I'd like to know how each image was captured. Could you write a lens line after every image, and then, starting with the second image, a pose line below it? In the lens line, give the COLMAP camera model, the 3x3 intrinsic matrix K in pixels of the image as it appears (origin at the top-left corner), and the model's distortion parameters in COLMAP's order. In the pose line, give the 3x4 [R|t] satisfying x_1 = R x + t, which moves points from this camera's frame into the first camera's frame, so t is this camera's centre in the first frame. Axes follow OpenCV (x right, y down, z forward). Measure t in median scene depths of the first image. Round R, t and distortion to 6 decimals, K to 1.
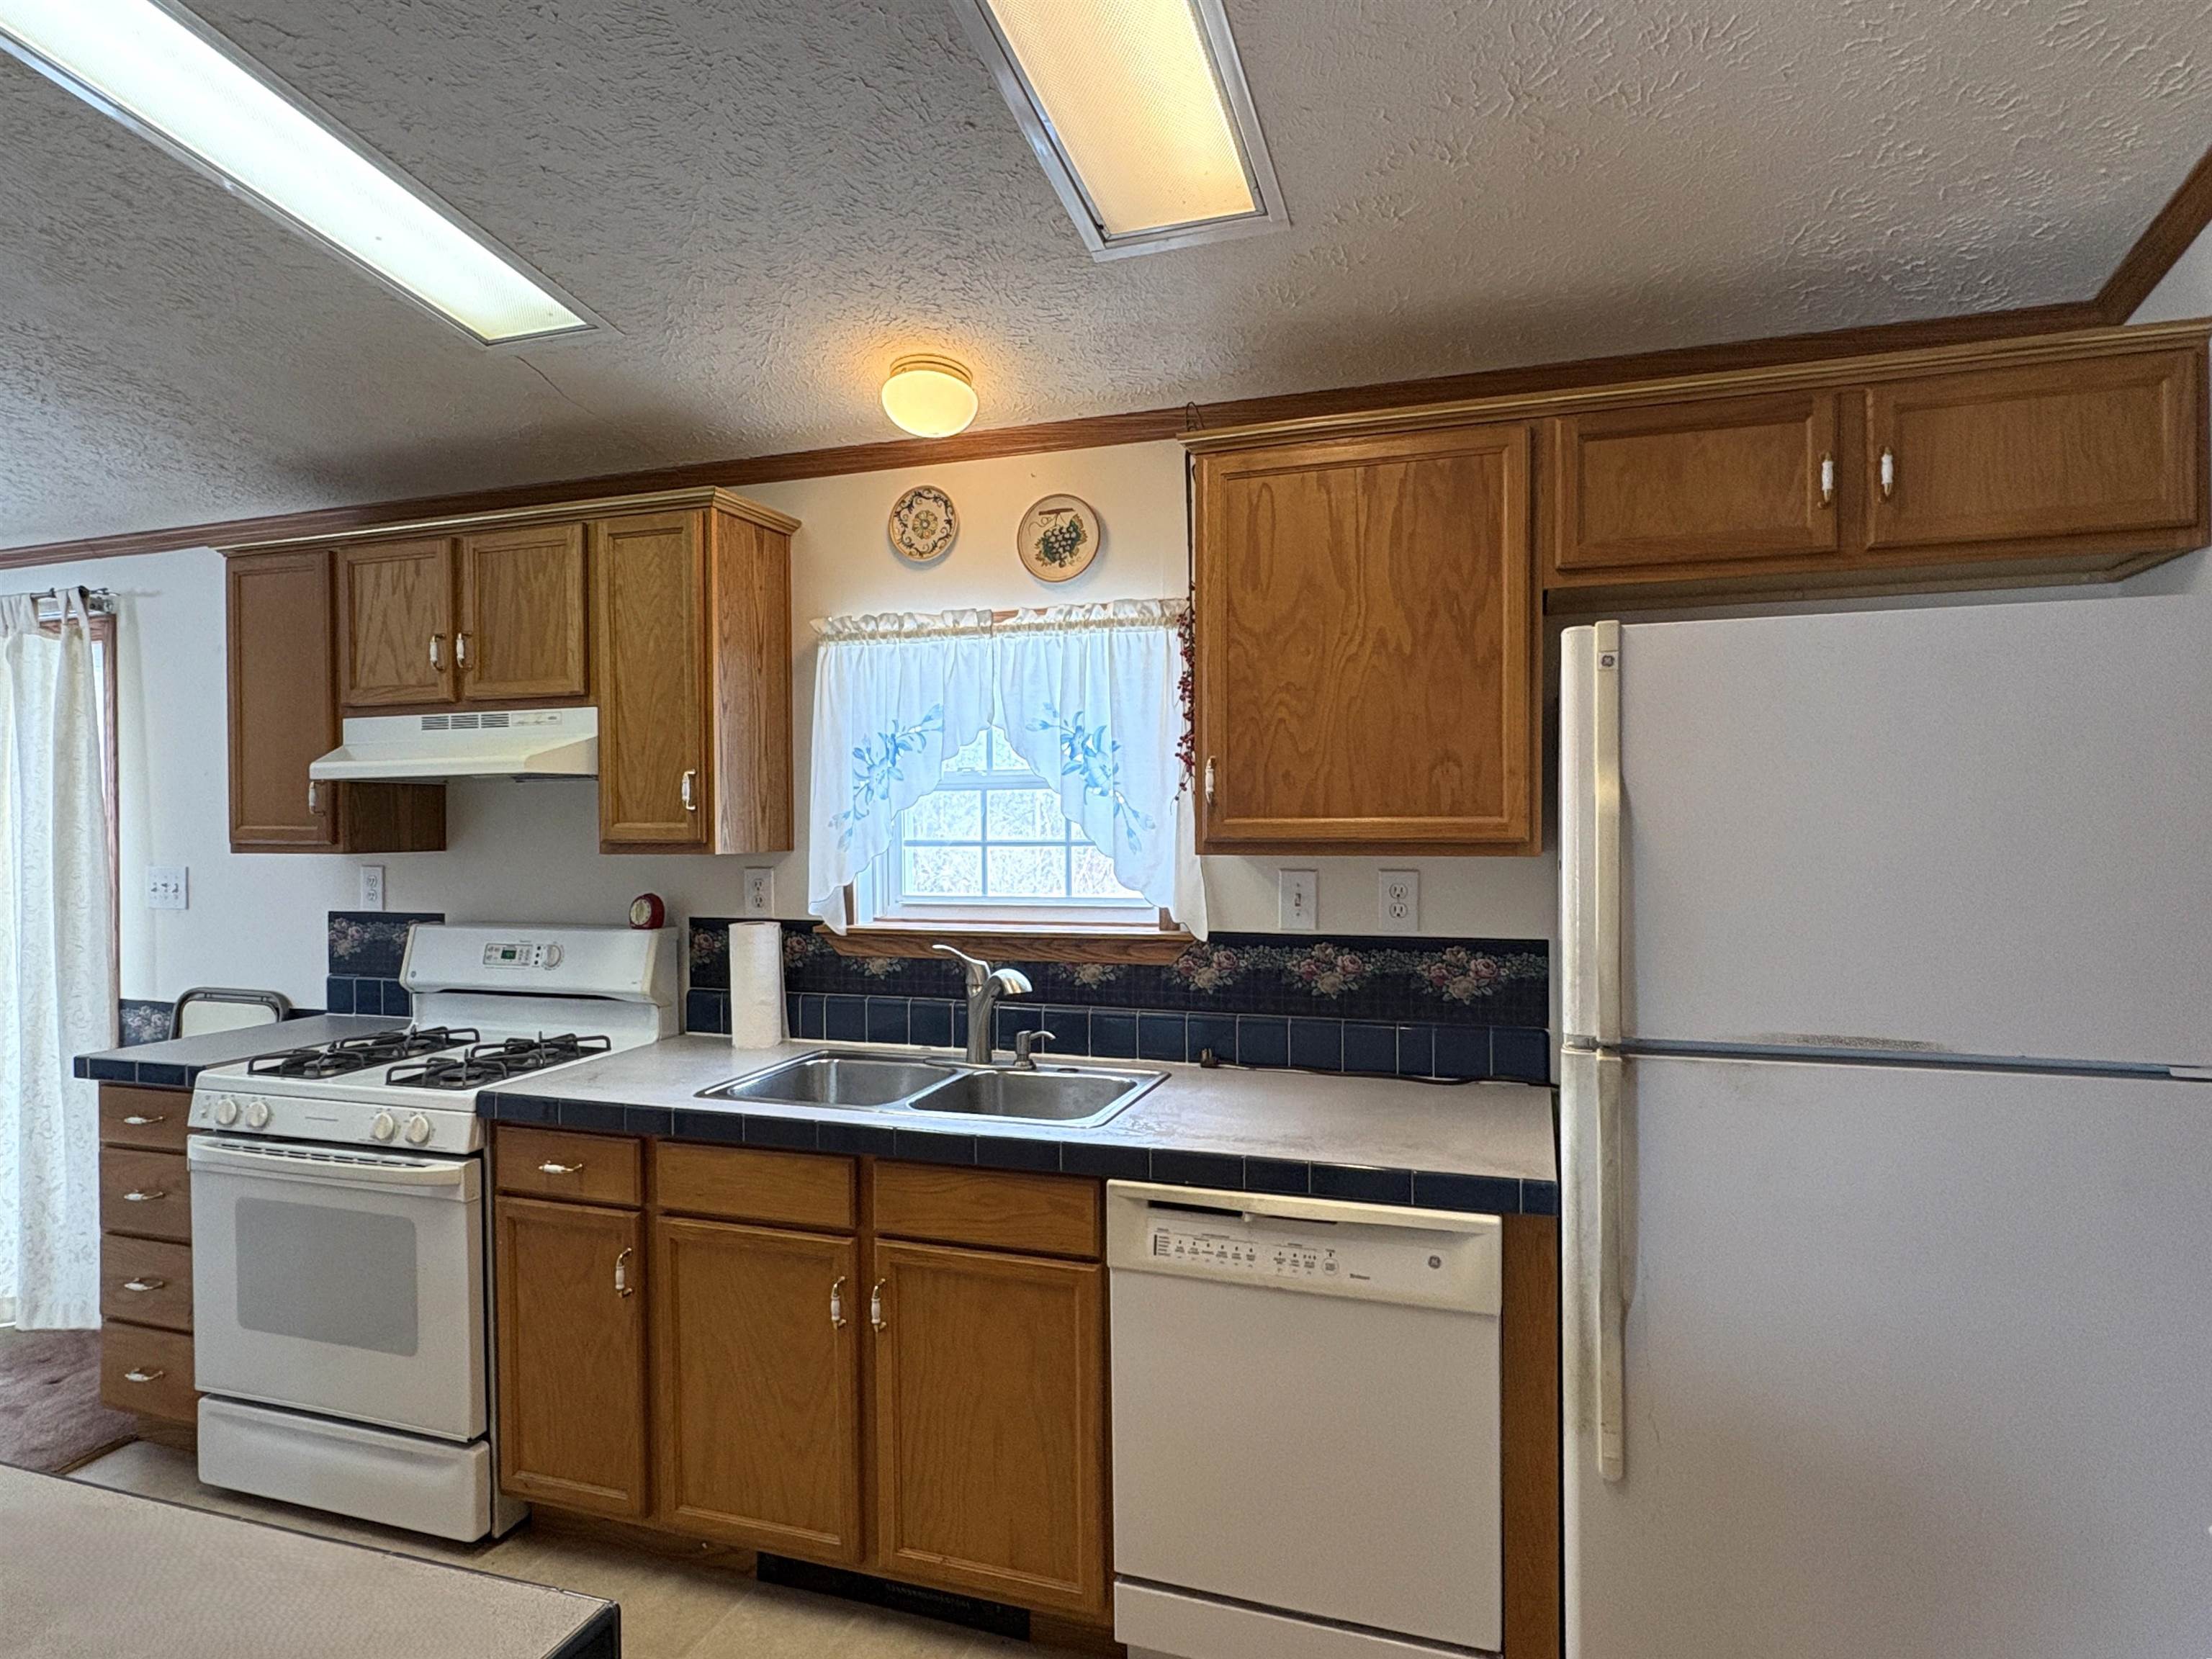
lens RADIAL K [[1254.7, 0, 1094.3], [0, 1254.7, 830.4], [0, 0, 1]] dist [0.003343, 0.000136]
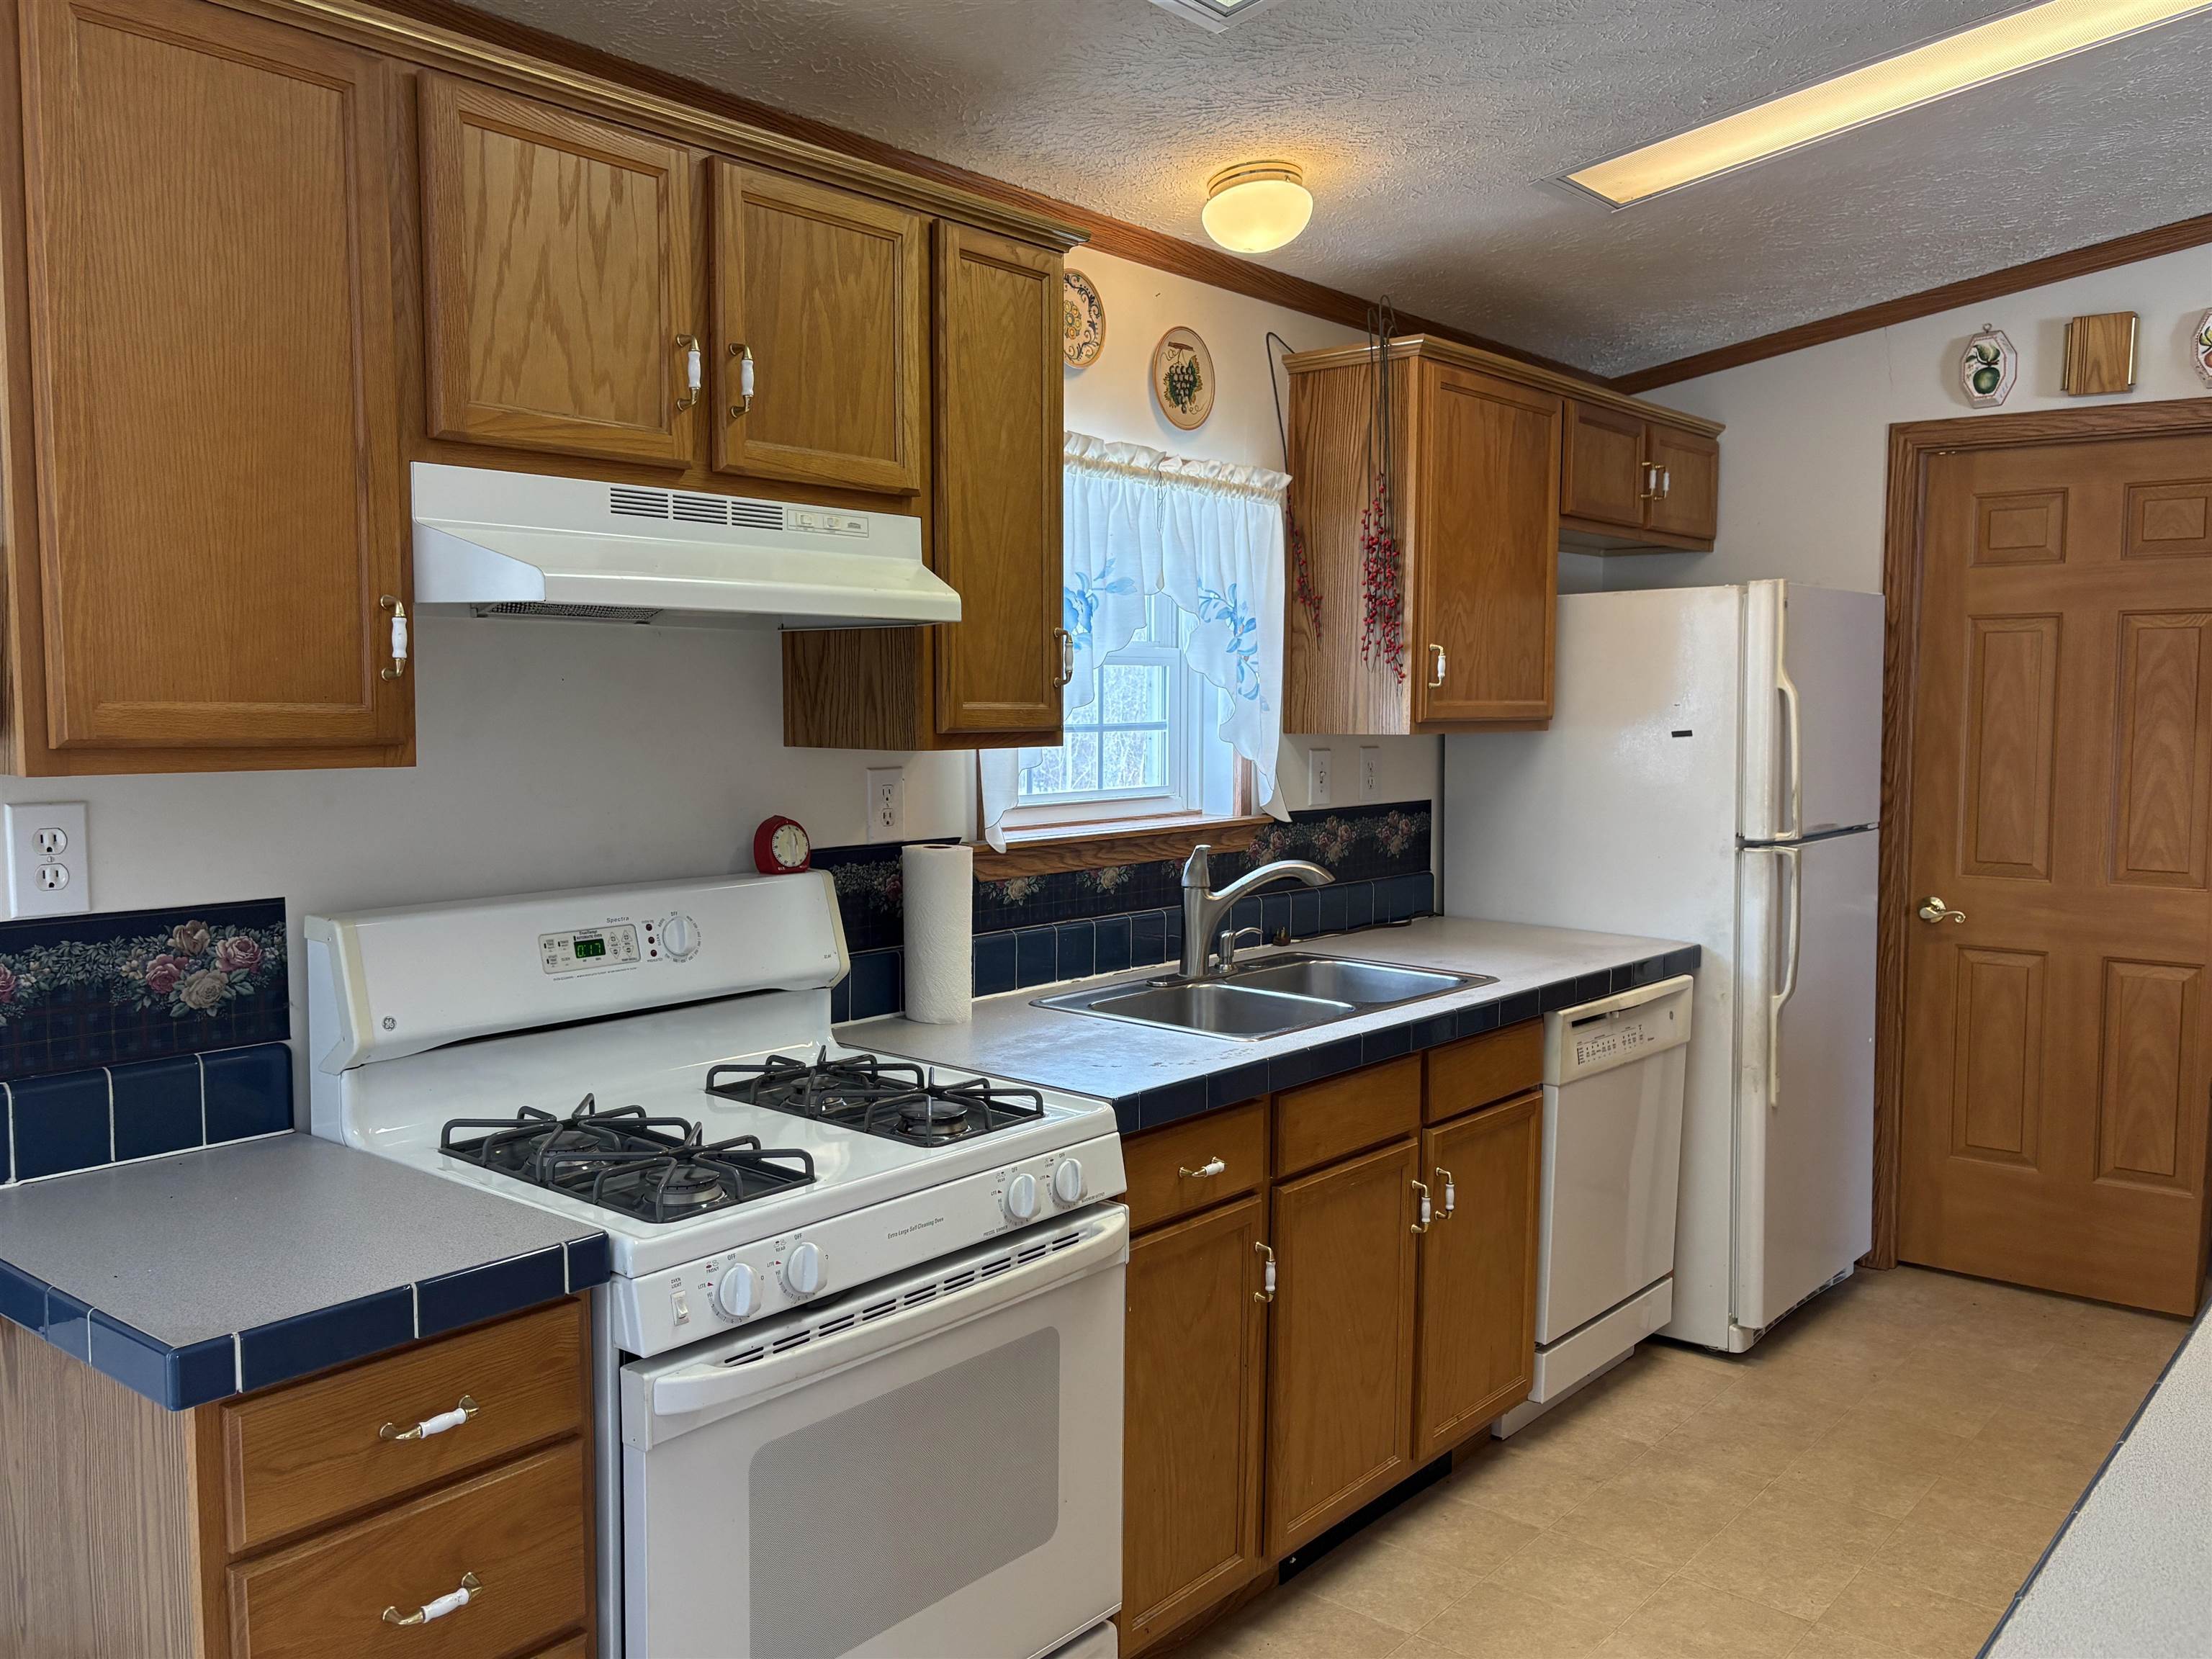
lens RADIAL K [[1777.4, 0, 1103.8], [0, 1777.4, 836.2], [0, 0, 1]] dist [0.055791, -0.063952]
pose [[0.352651, -0.066271, 0.933405, -1.249347], [0.002612, 0.997555, 0.069838, -0.000313], [-0.935751, -0.022190, 0.351962, 0.610684]]
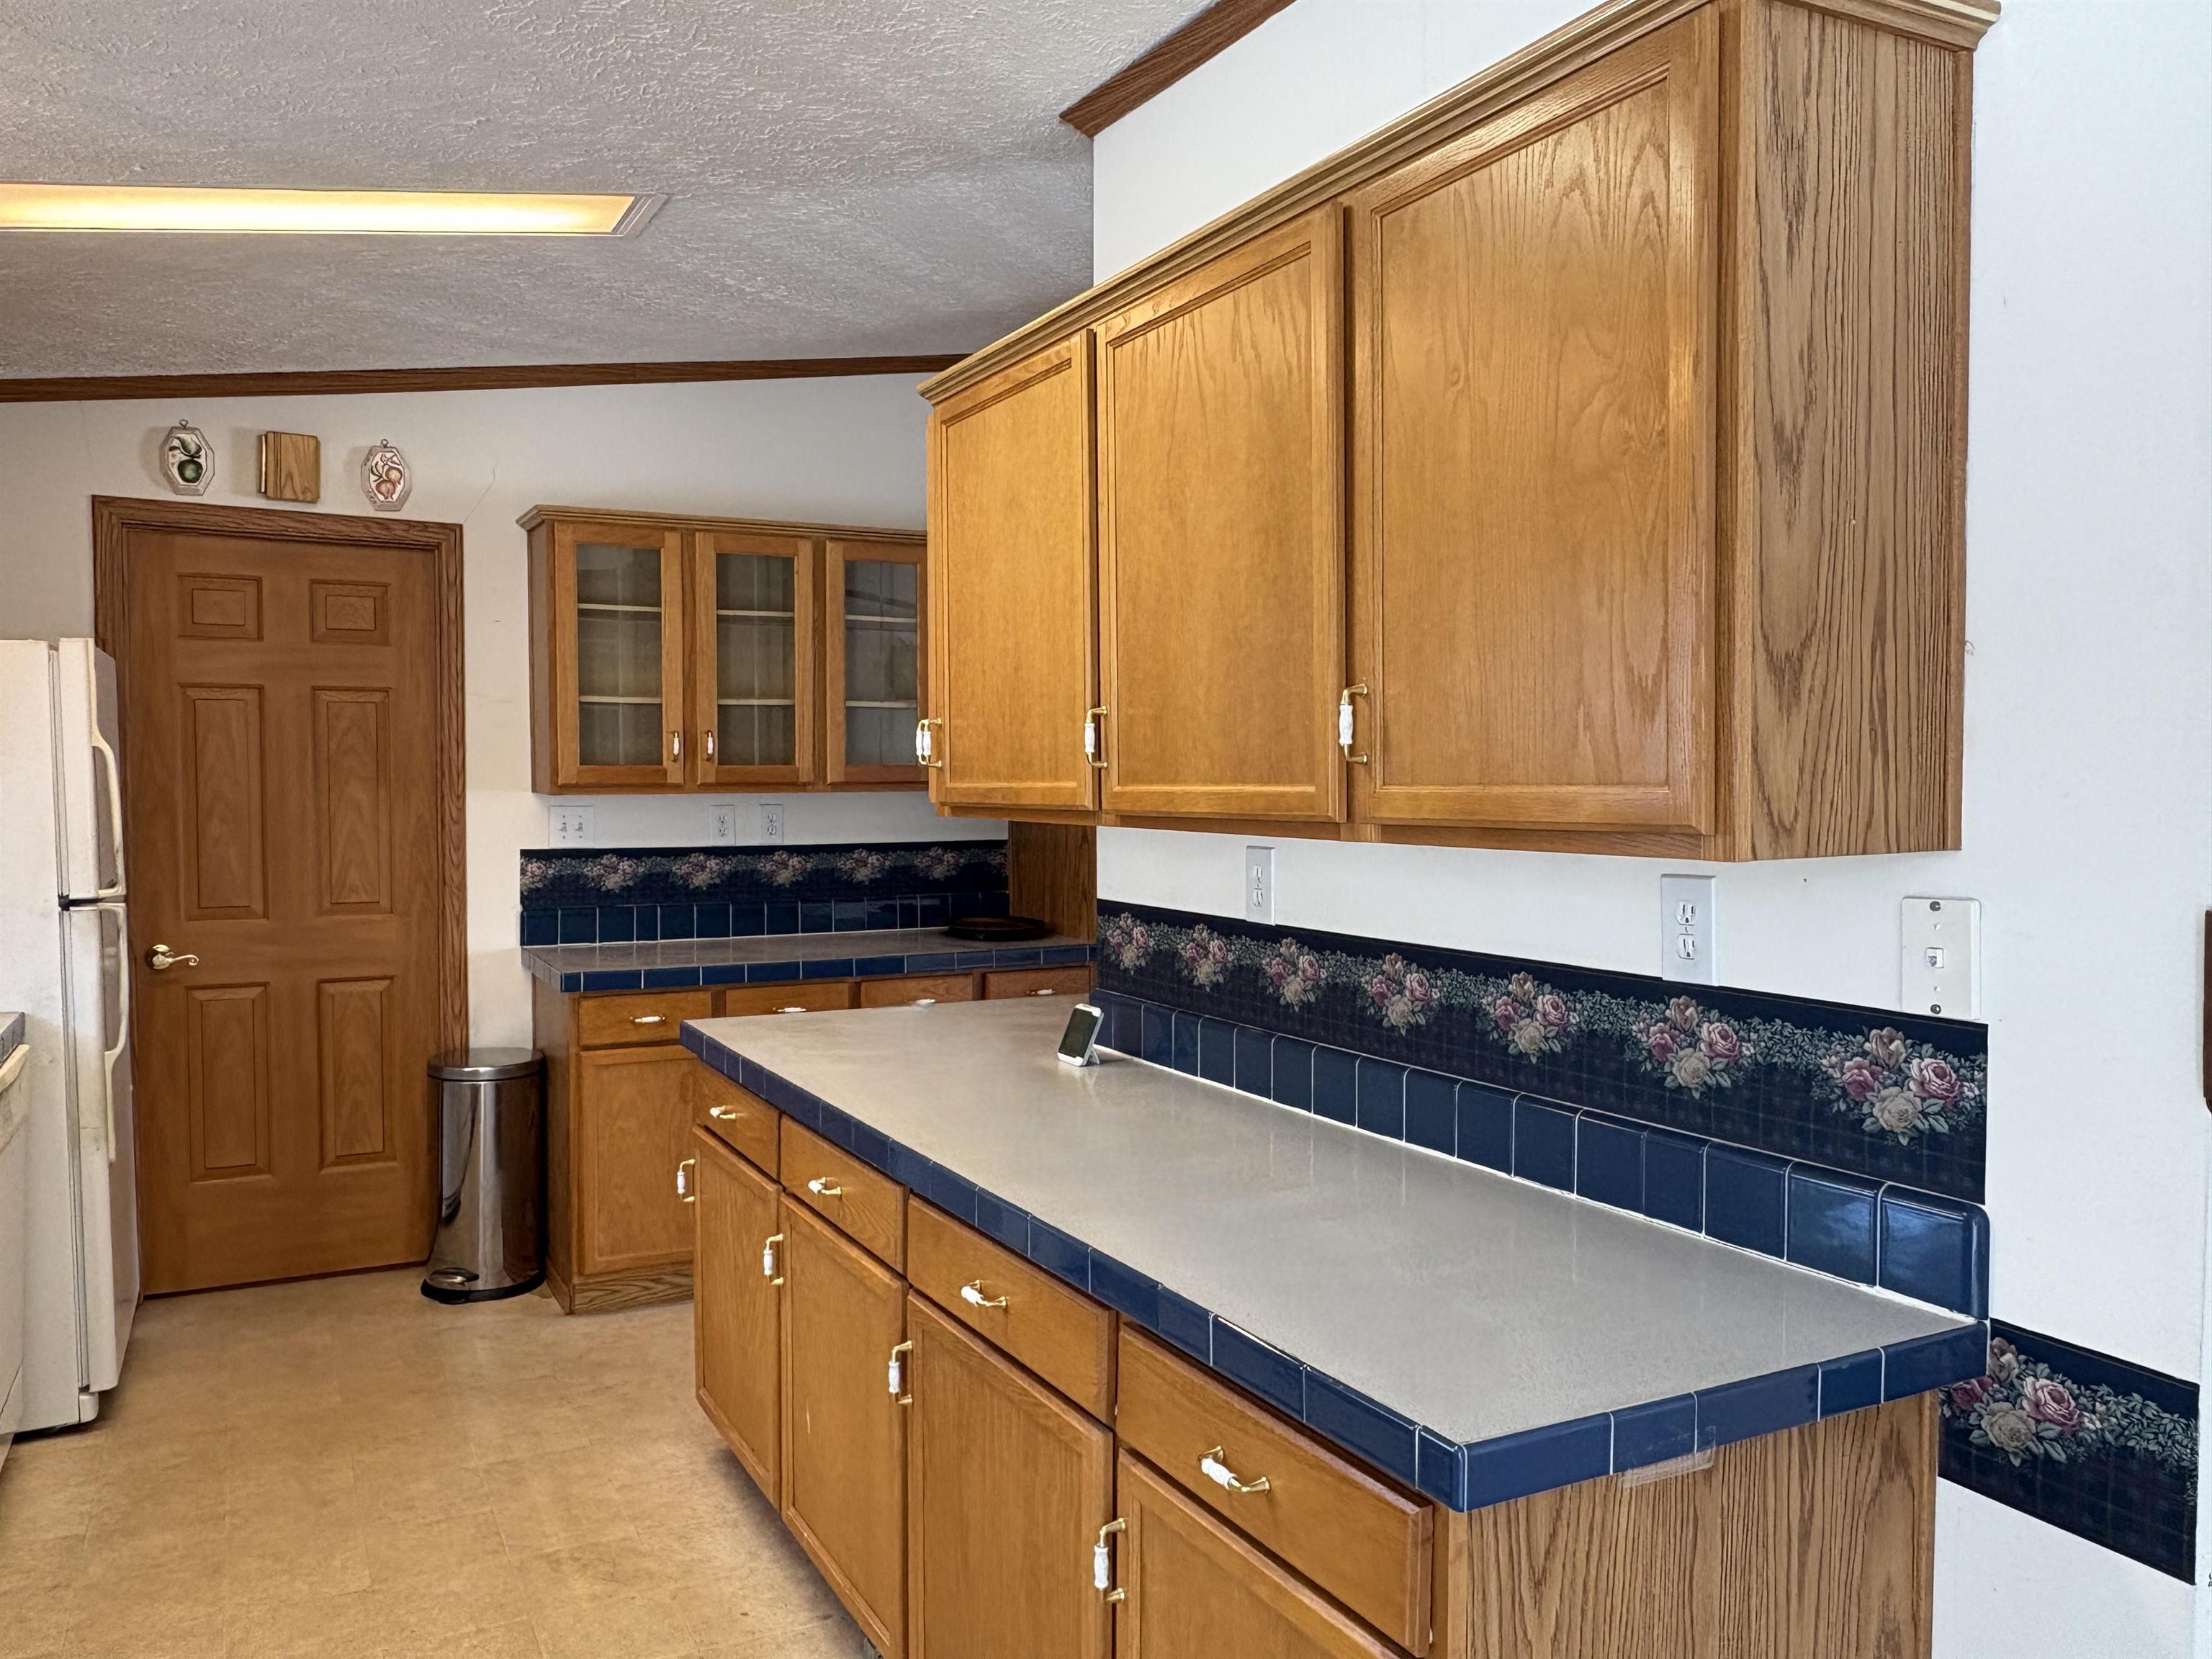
lens RADIAL K [[1636.9, 0, 1095.3], [0, 1636.9, 840.8], [0, 0, 1]] dist [-0.001346, 0.002341]
pose [[-0.729449, -0.025410, 0.683563, -1.207354], [0.005571, 0.999056, 0.043082, 0.006511], [-0.684012, 0.035234, -0.728619, 1.012394]]
